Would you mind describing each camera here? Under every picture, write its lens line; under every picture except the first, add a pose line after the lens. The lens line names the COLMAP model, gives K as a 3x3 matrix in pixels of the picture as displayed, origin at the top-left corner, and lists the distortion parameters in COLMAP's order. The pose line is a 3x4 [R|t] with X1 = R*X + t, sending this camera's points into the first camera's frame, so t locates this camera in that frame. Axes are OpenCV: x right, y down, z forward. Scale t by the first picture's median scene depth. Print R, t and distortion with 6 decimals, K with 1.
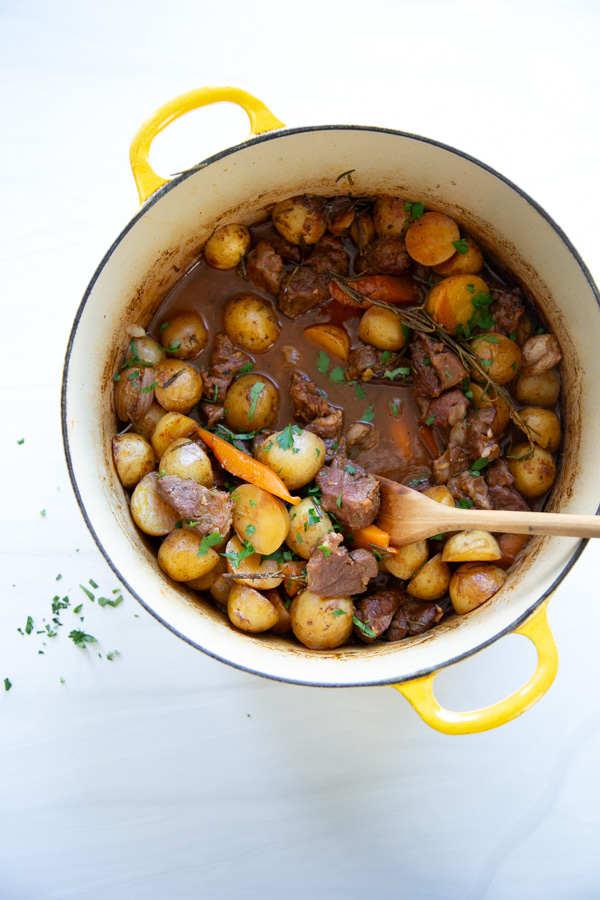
lens RADIAL K [[1104.8, 0, 300.0], [0, 1104.8, 450.0], [0, 0, 1]] dist [0.001127, -0.012705]
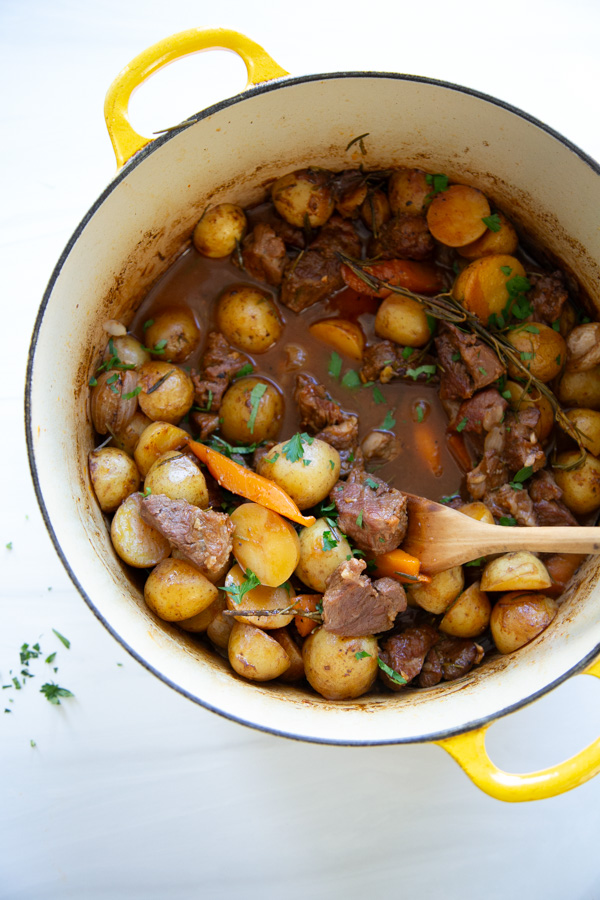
lens RADIAL K [[1084.3, 0, 296.6], [0, 1084.3, 449.4], [0, 0, 1]] dist [-0.007347, 0.047764]
pose [[0.999708, -0.018967, 0.014957, -0.022799], [0.019682, 0.998595, -0.049200, 0.030481], [-0.014002, 0.049480, 0.998677, 0.168255]]
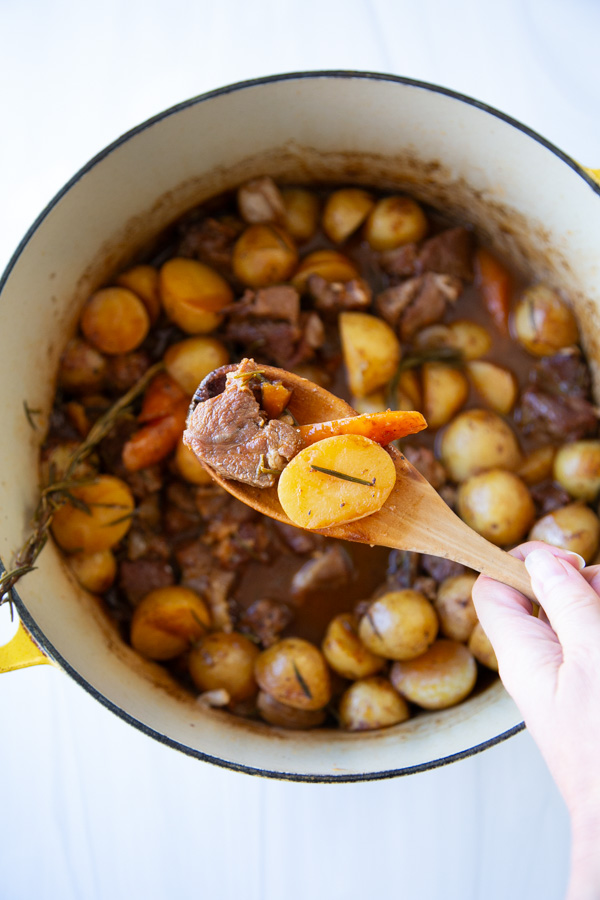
lens RADIAL K [[1084.3, 0, 296.6], [0, 1084.3, 449.4], [0, 0, 1]] dist [-0.007347, 0.047764]
pose [[0.040881, -0.982888, 0.179612, -0.114469], [0.998687, 0.045750, 0.023046, -0.071213], [-0.030869, 0.178434, 0.983468, 0.223180]]
